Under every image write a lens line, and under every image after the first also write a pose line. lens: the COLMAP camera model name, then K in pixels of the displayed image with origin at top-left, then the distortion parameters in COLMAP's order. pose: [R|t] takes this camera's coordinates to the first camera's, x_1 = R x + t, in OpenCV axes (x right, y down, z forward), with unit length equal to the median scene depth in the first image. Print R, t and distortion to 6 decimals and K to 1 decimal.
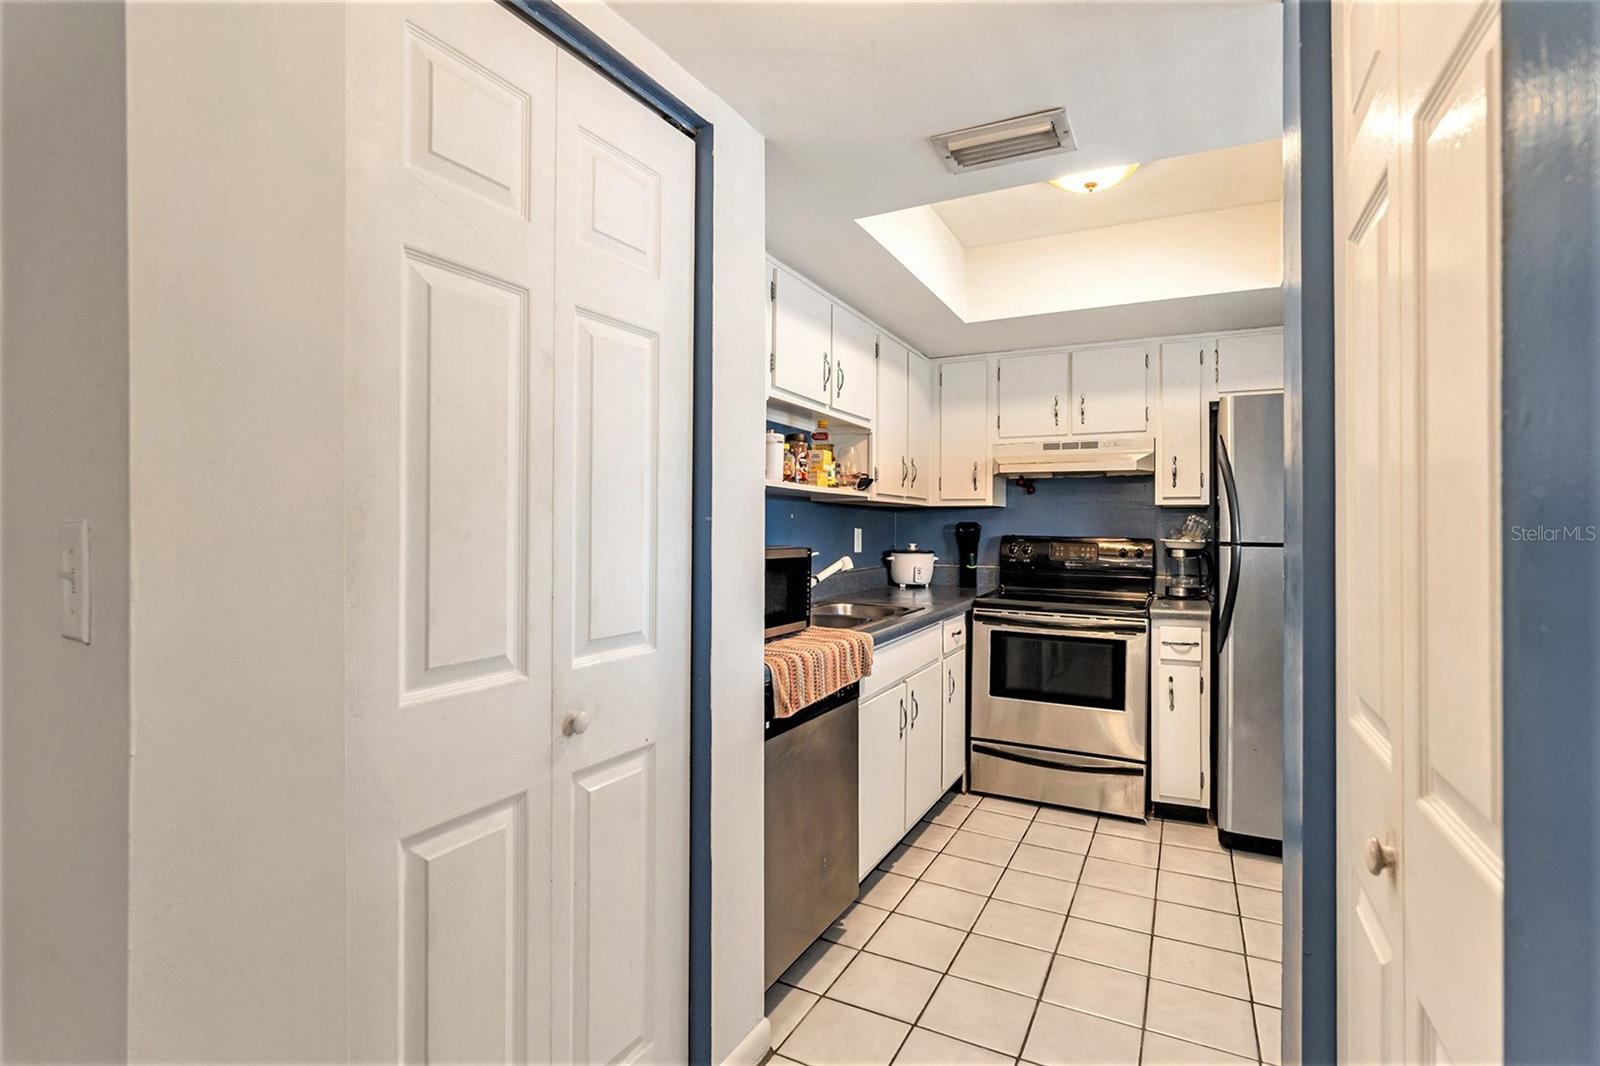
lens RADIAL K [[760.7, 0, 806.4], [0, 760.7, 531.1], [0, 0, 1]] dist [-0.040804, 0.001946]
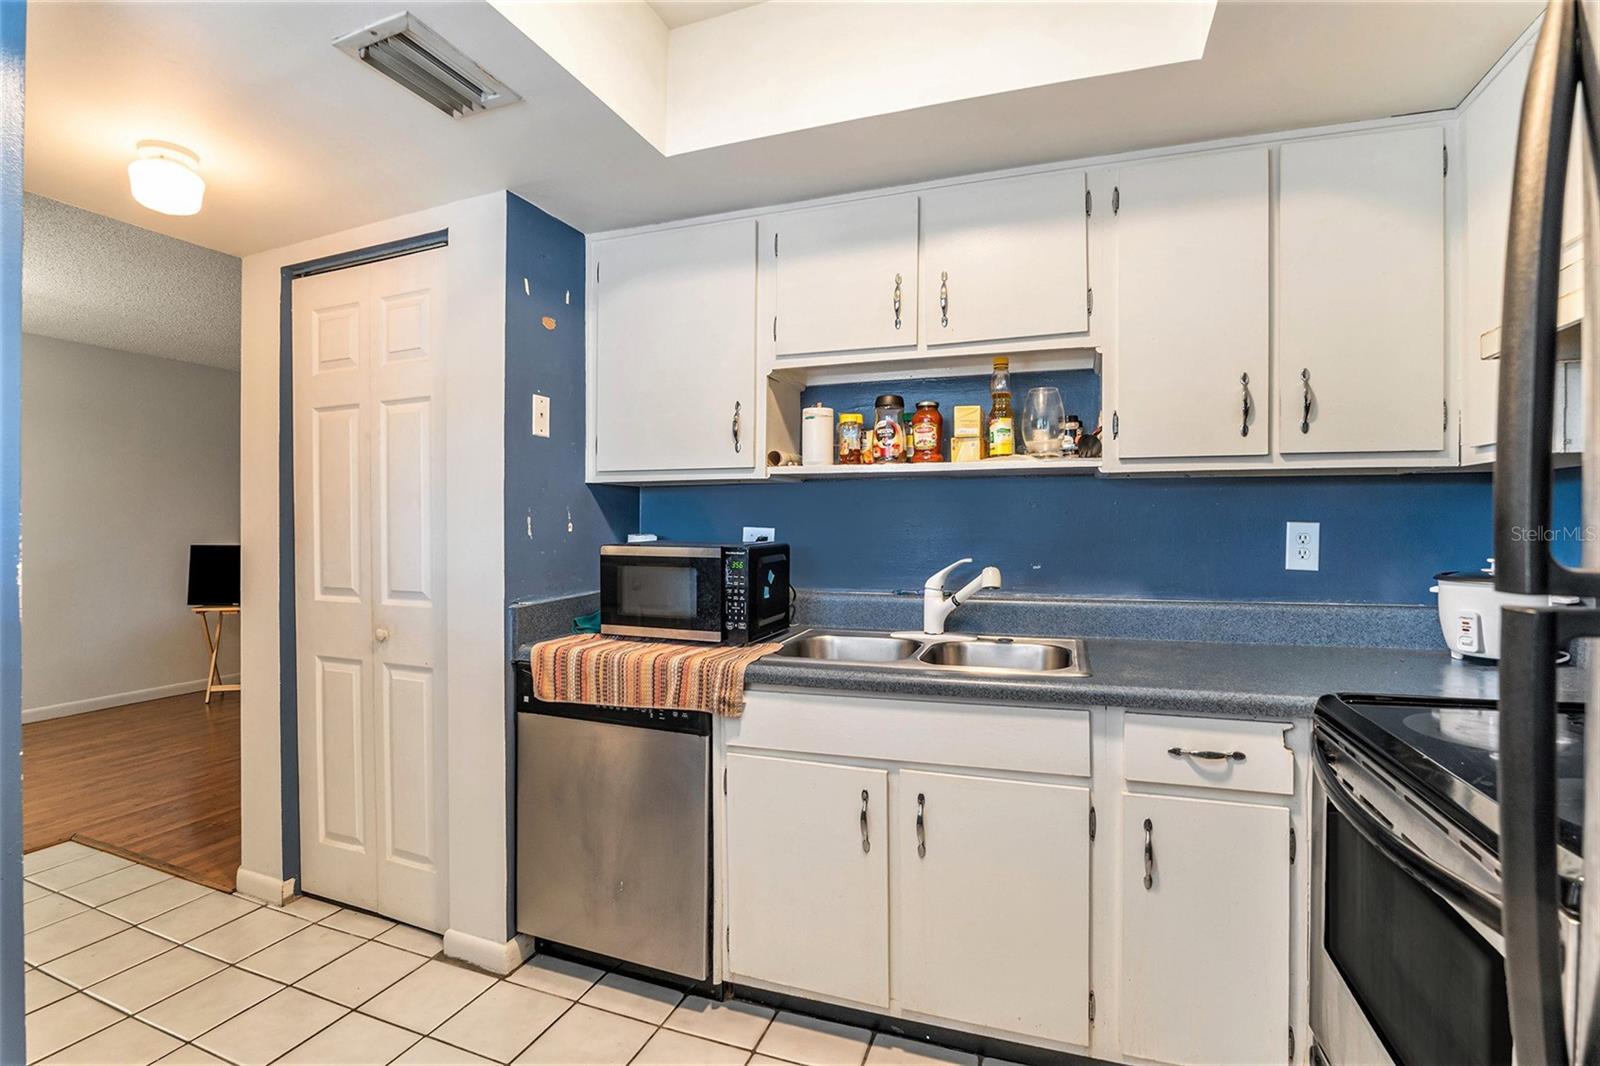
lens RADIAL K [[801.6, 0, 870.9], [0, 801.6, 531.8], [0, 0, 1]] dist [-0.054240, 0.000111]
pose [[0.103989, 0.002666, -0.994575, 0.615002], [-0.001599, 0.999996, 0.002513, 0.001814], [0.994577, 0.001329, 0.103993, 0.728024]]
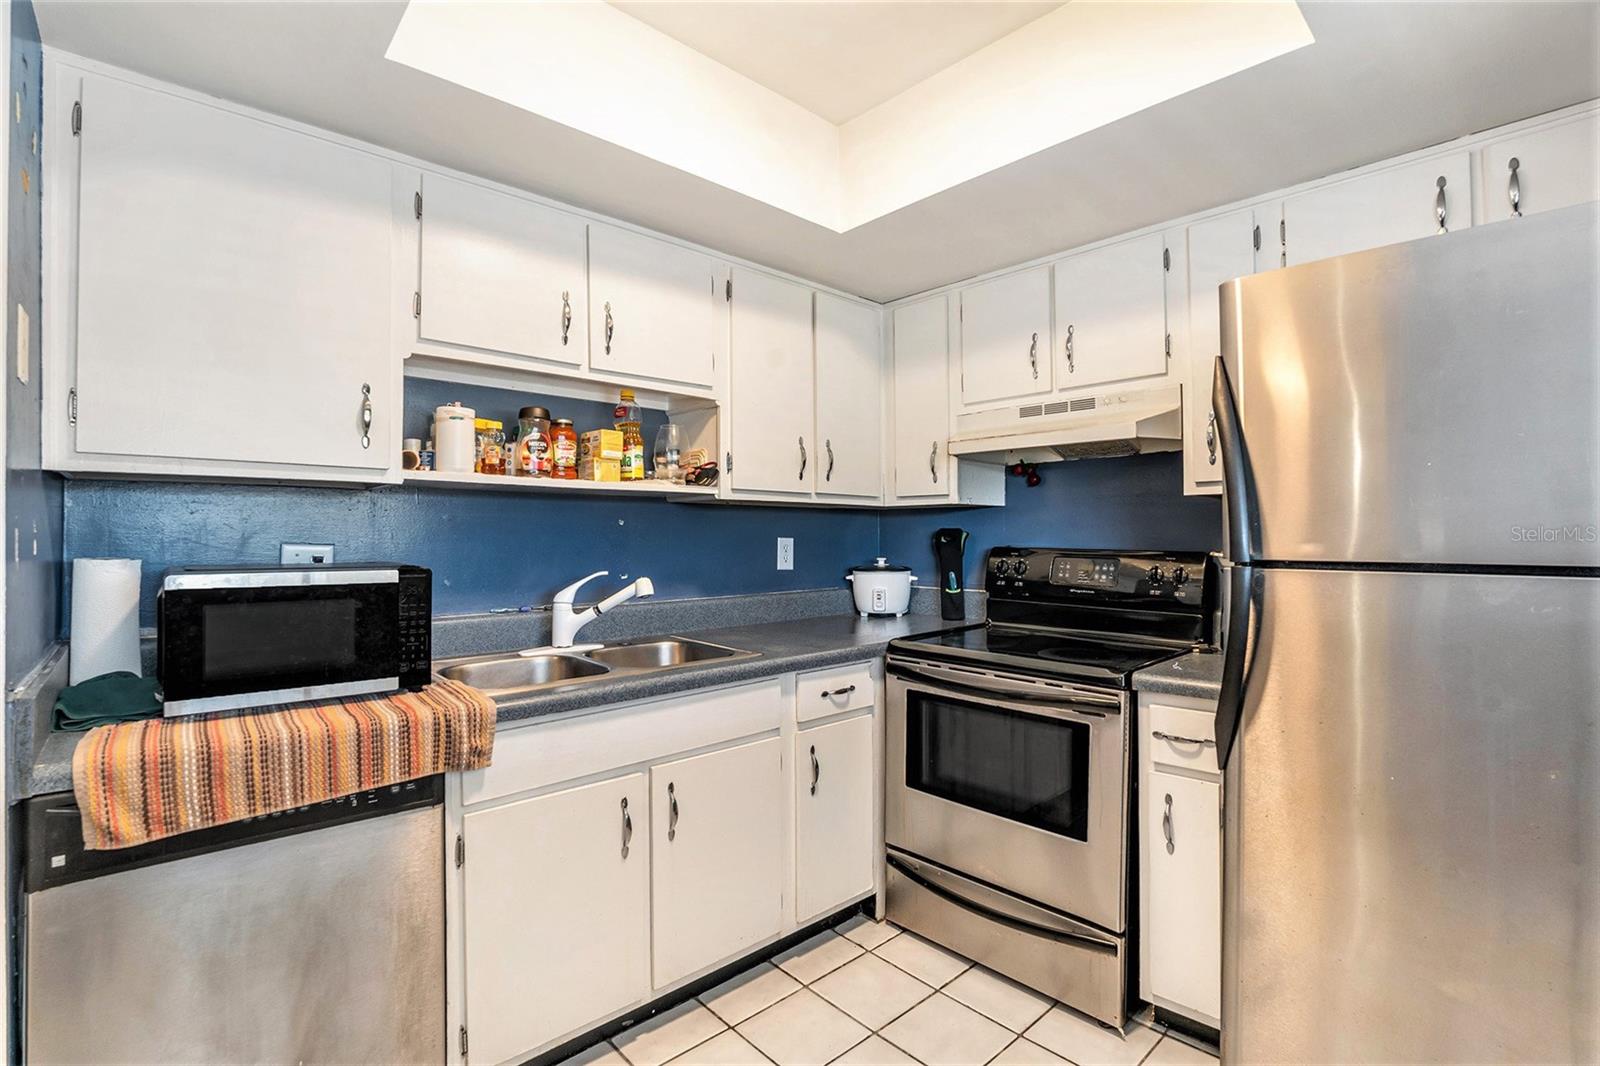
lens RADIAL K [[741.7, 0, 810.0], [0, 741.7, 534.9], [0, 0, 1]] dist [-0.056579, 0.007022]
pose [[0.939253, -0.007836, -0.343136, 0.382166], [0.005322, 0.999952, -0.008266, -0.000345], [0.343184, 0.005937, 0.939249, 0.353211]]
